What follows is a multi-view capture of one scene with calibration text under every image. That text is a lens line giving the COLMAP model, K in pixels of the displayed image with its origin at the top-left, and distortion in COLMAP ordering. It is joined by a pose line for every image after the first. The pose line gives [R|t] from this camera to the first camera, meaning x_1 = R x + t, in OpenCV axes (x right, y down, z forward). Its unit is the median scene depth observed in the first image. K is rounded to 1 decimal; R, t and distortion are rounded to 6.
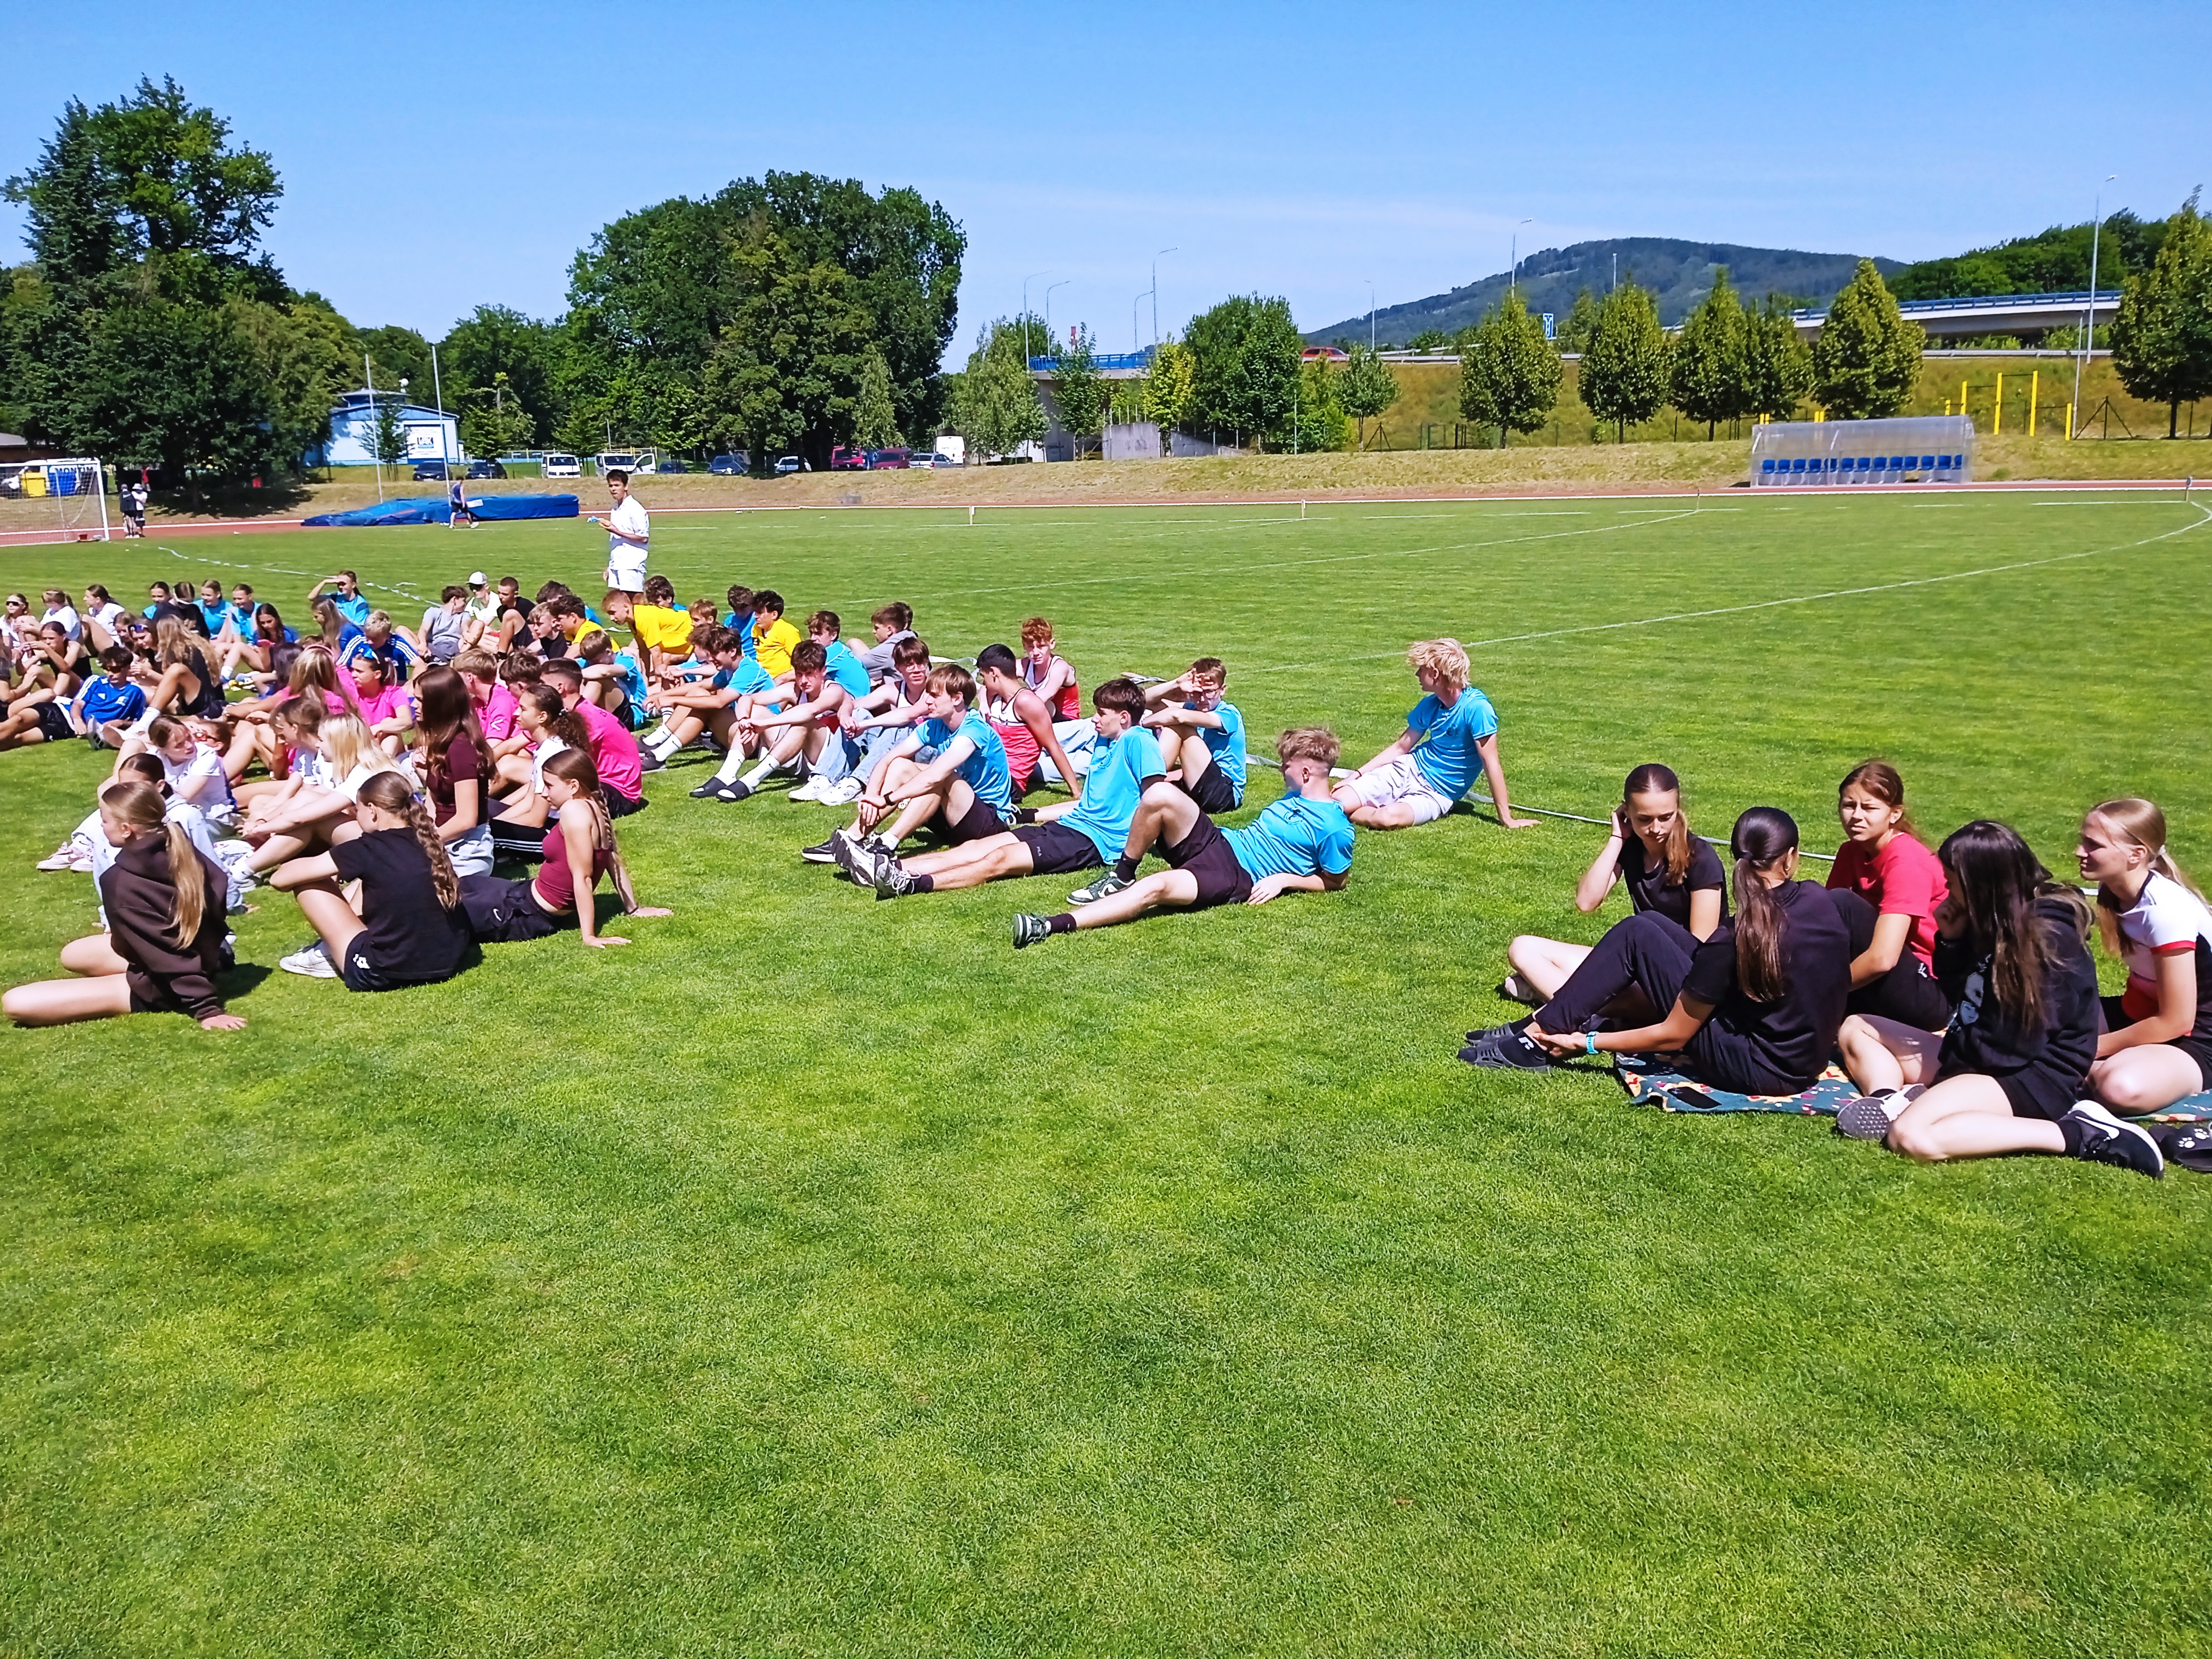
lens RADIAL K [[1847.2, 0, 1106.0], [0, 1847.2, 829.5], [0, 0, 1]] dist [0.100919, -0.187125]
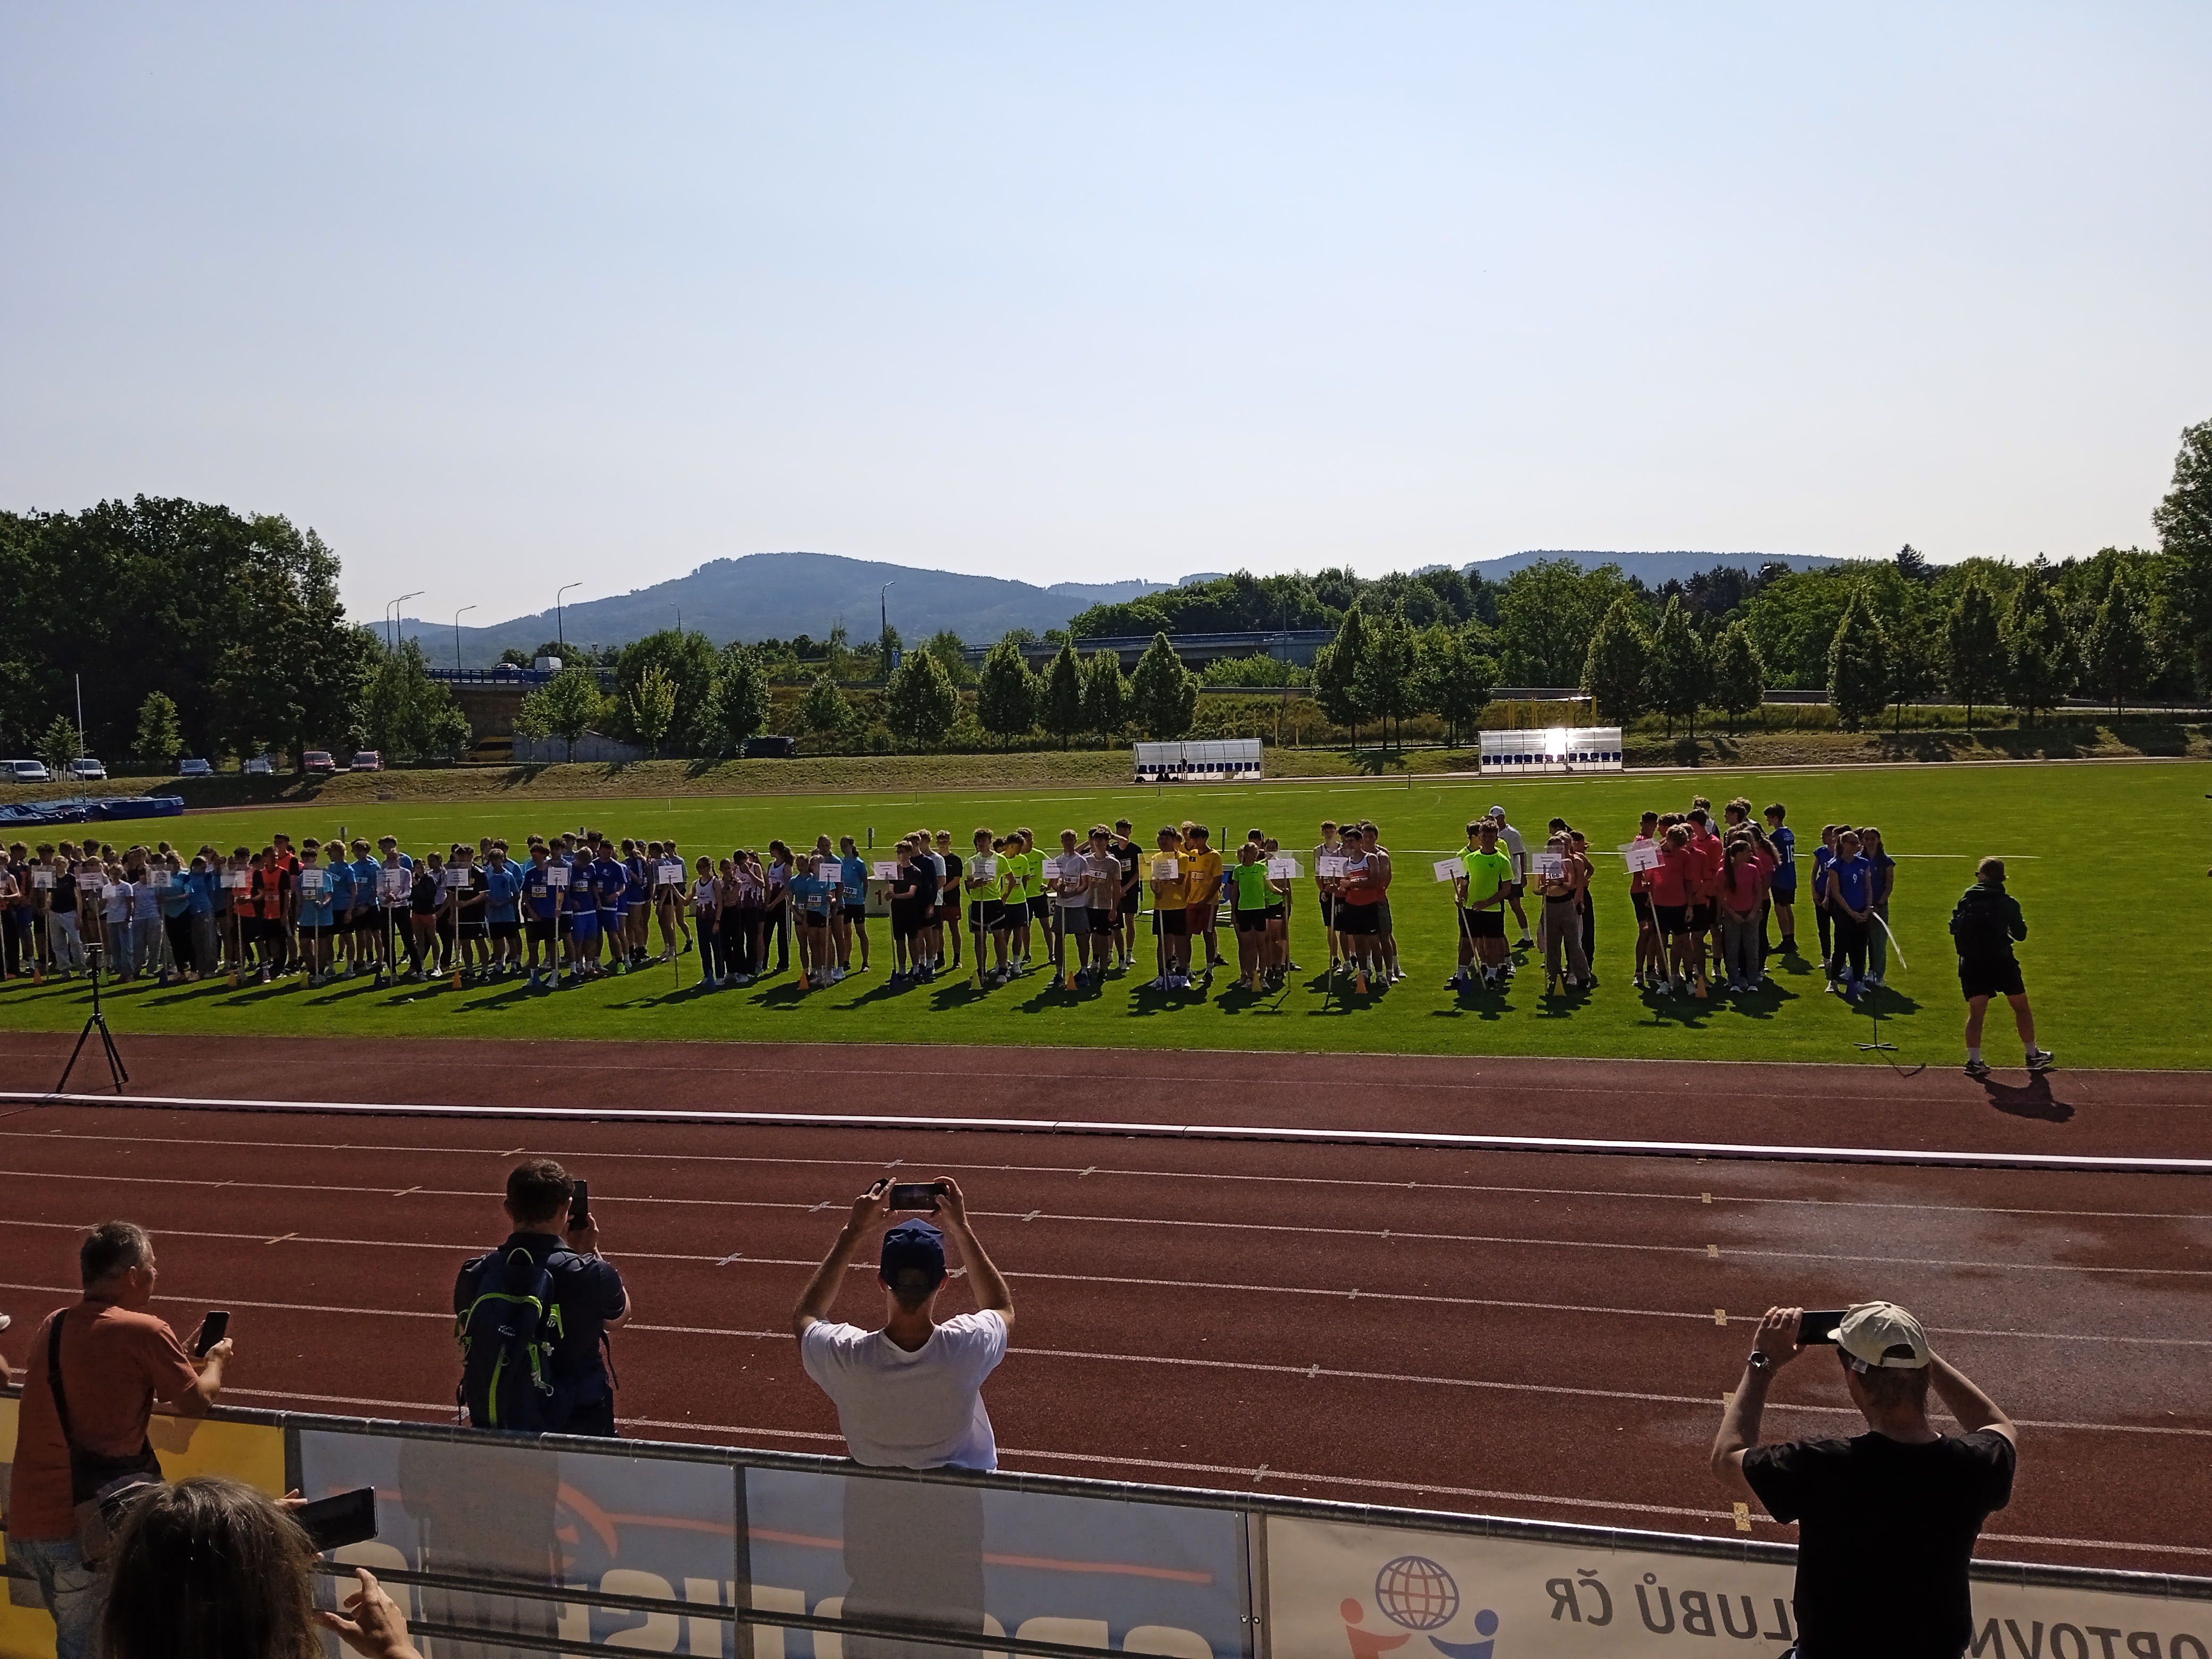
lens RADIAL K [[1847.2, 0, 1106.0], [0, 1847.2, 829.5], [0, 0, 1]] dist [0.100919, -0.187125]
pose [[0.909245, -0.021471, 0.415707, -0.128948], [0.085592, 0.986972, -0.136234, 0.024066], [-0.407366, 0.159452, 0.899237, -0.141342]]
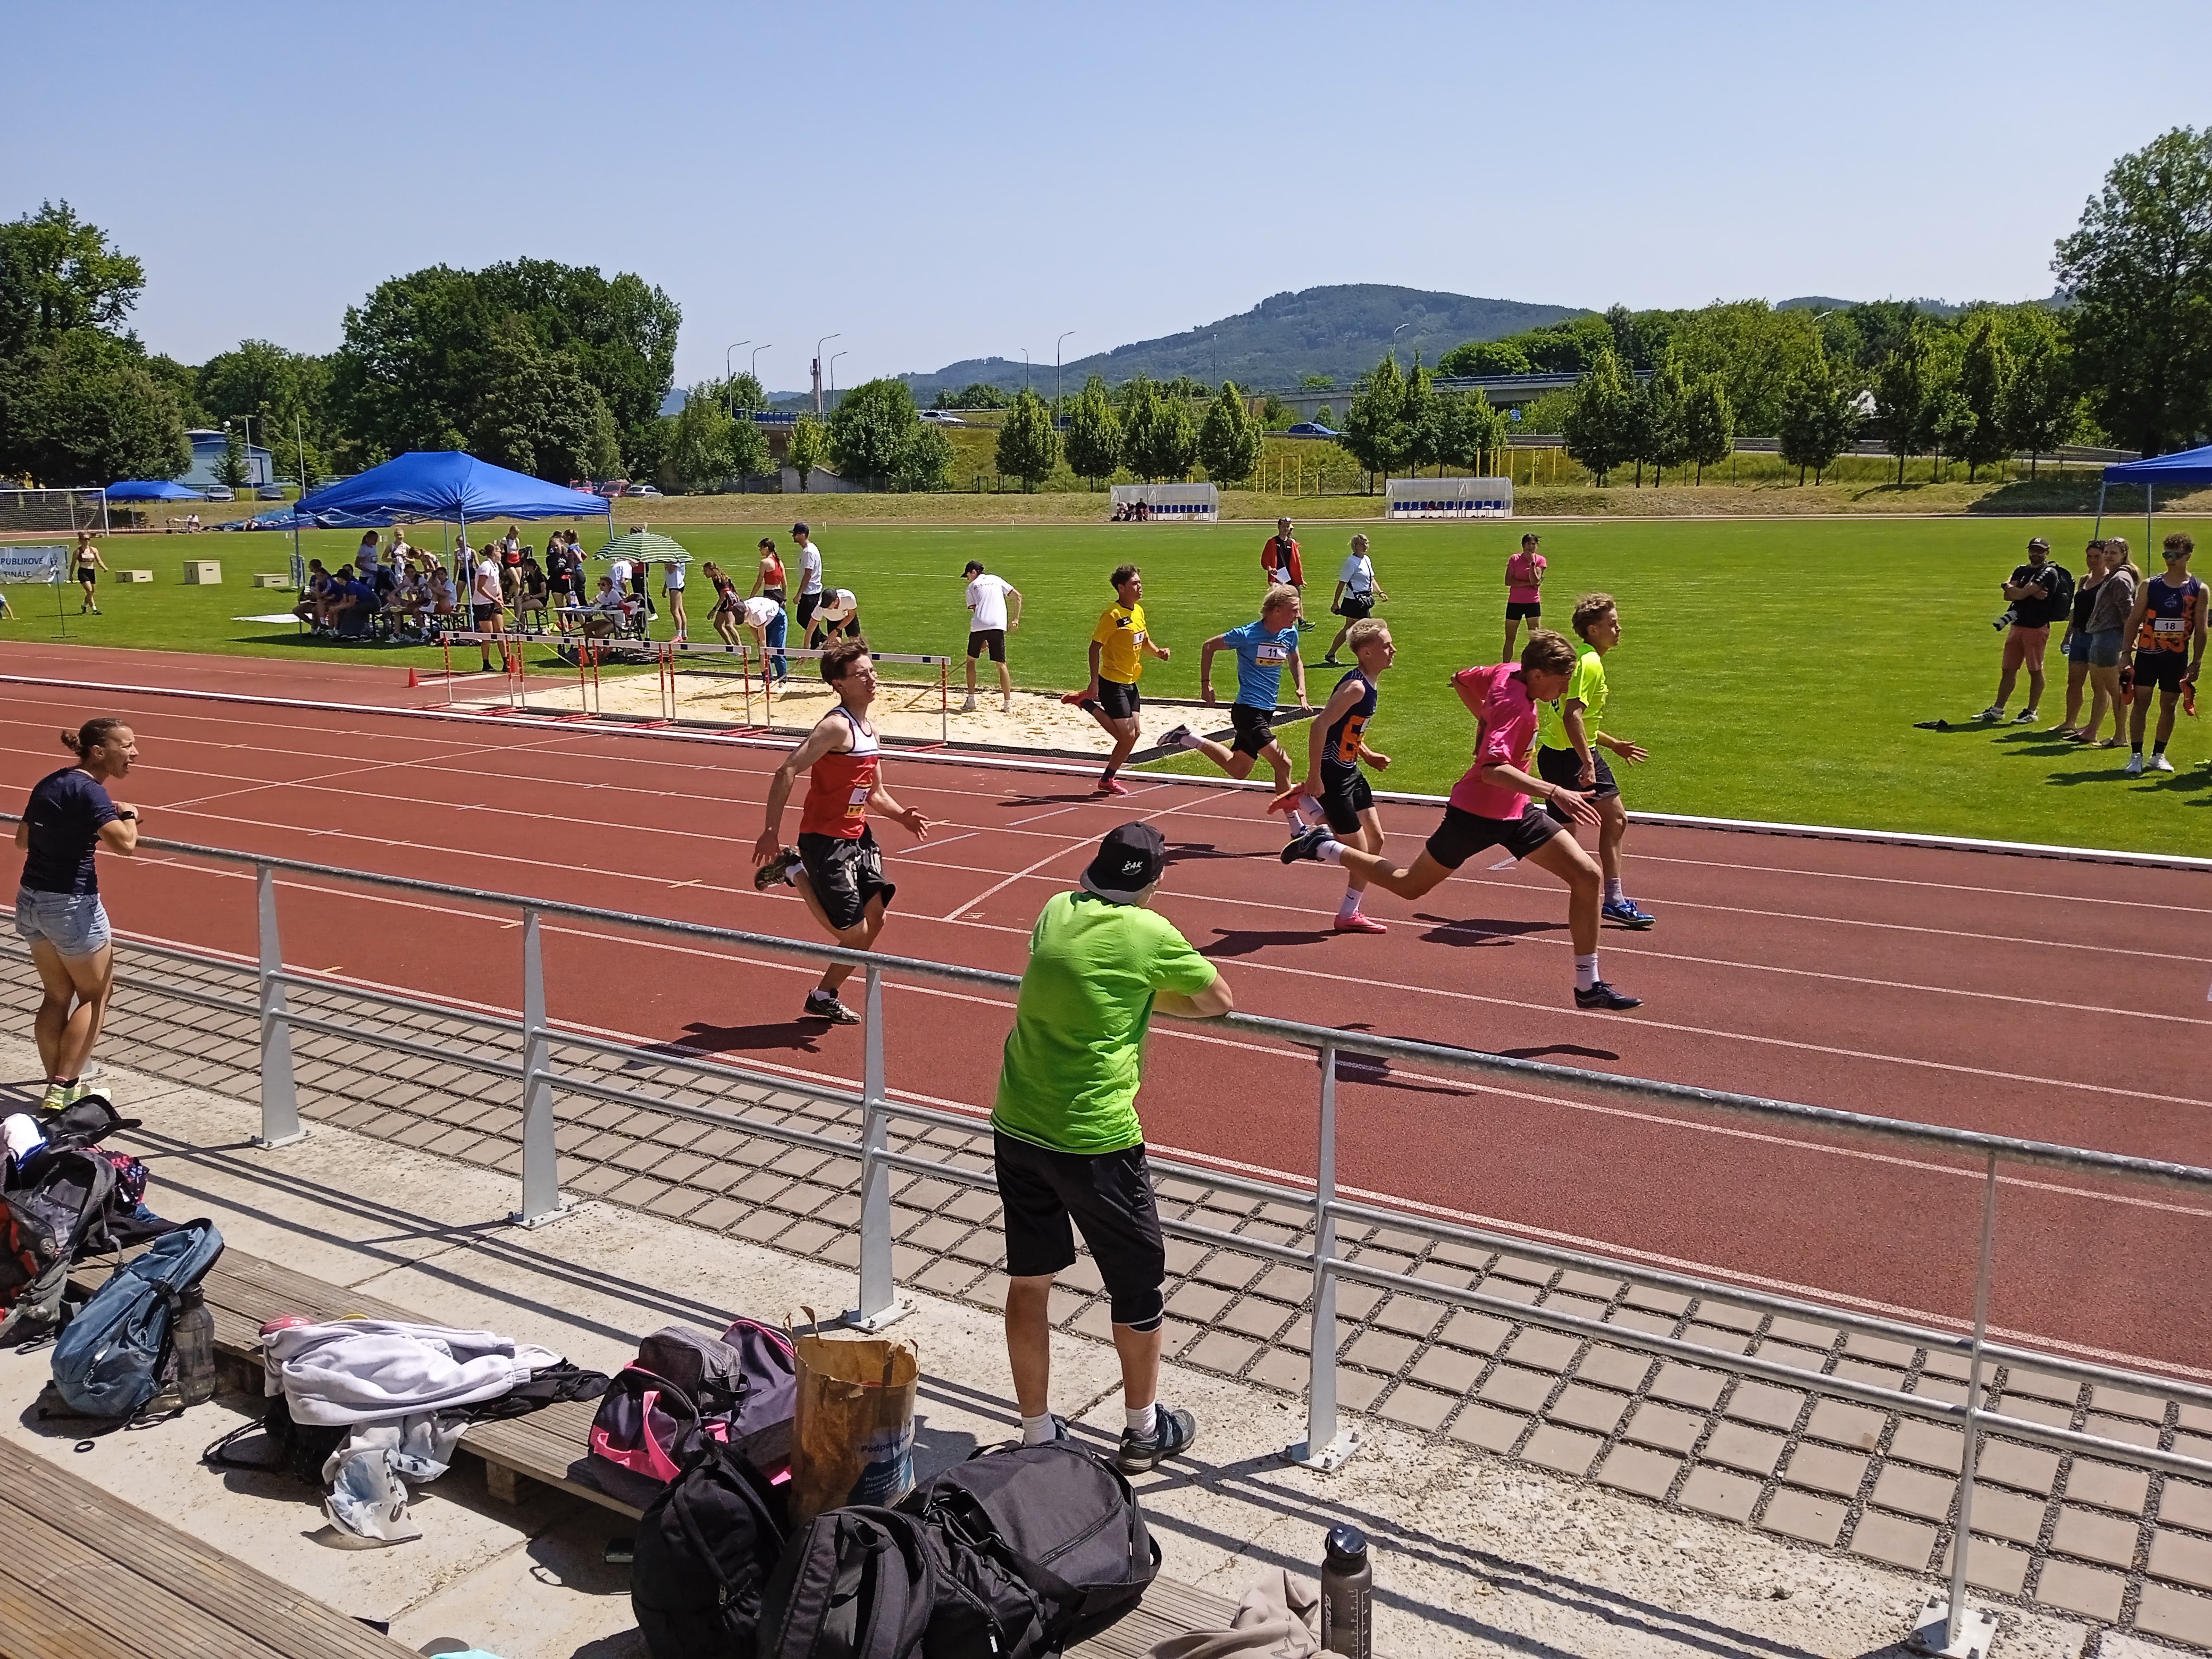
lens RADIAL K [[1847.2, 0, 1106.0], [0, 1847.2, 829.5], [0, 0, 1]] dist [0.100919, -0.187125]
pose [[0.991765, -0.007636, 0.127841, 0.048088], [0.009553, 0.999851, -0.014391, 0.053413], [-0.127712, 0.015494, 0.991690, -0.291815]]
